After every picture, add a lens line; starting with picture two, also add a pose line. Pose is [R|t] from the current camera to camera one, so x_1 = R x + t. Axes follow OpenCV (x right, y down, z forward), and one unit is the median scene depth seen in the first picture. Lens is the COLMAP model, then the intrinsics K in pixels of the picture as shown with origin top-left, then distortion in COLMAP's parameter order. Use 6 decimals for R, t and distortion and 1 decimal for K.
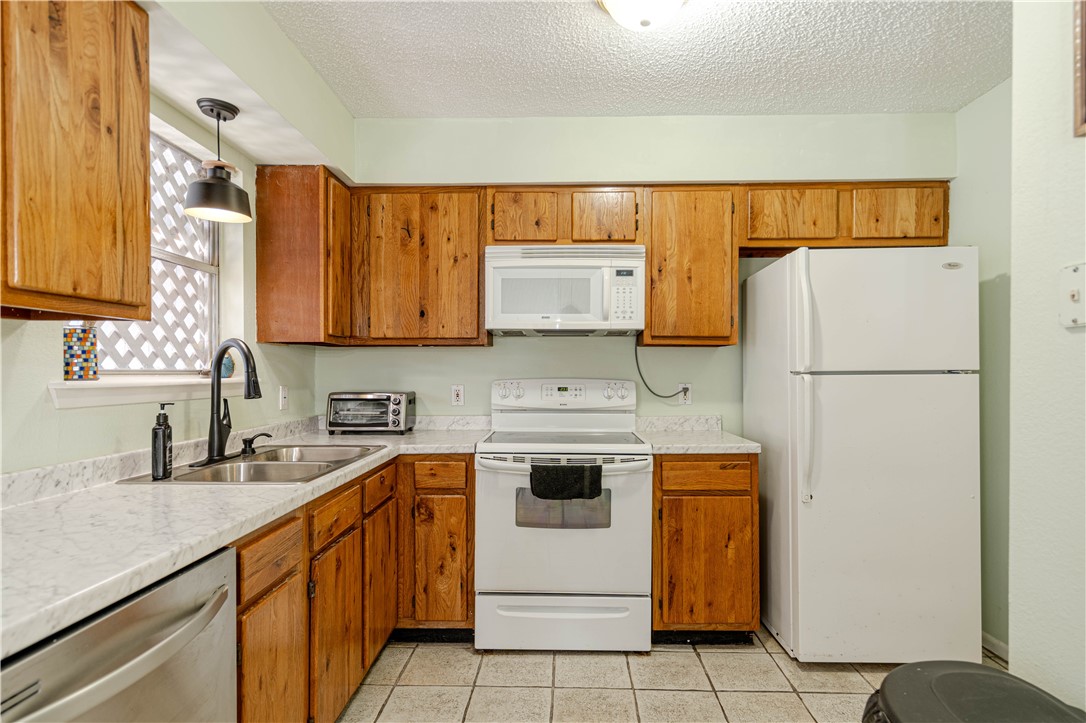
lens RADIAL K [[578.1, 0, 546.1], [0, 578.1, 369.3], [0, 0, 1]] dist [0.002843, 0.001080]
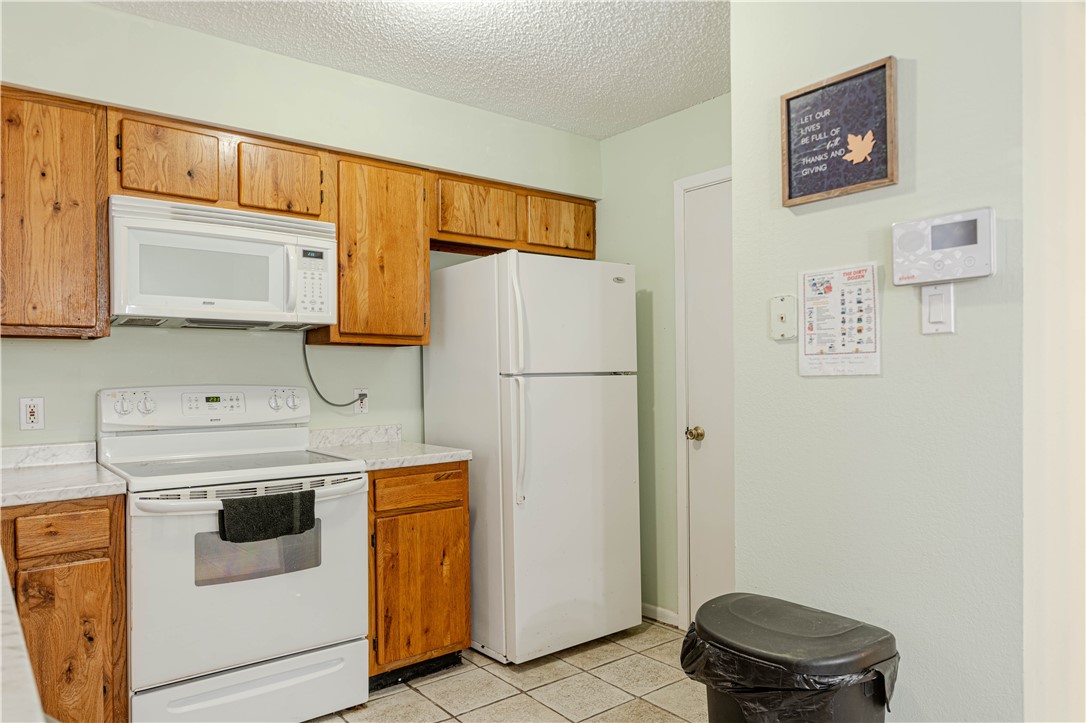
lens RADIAL K [[726.6, 0, 544.7], [0, 726.6, 368.2], [0, 0, 1]] dist [0.001397, 0.001781]
pose [[0.762520, 0.000556, 0.646965, -0.297948], [0.004798, 0.999967, -0.006514, 0.002471], [-0.646947, 0.008071, 0.762492, 0.007581]]
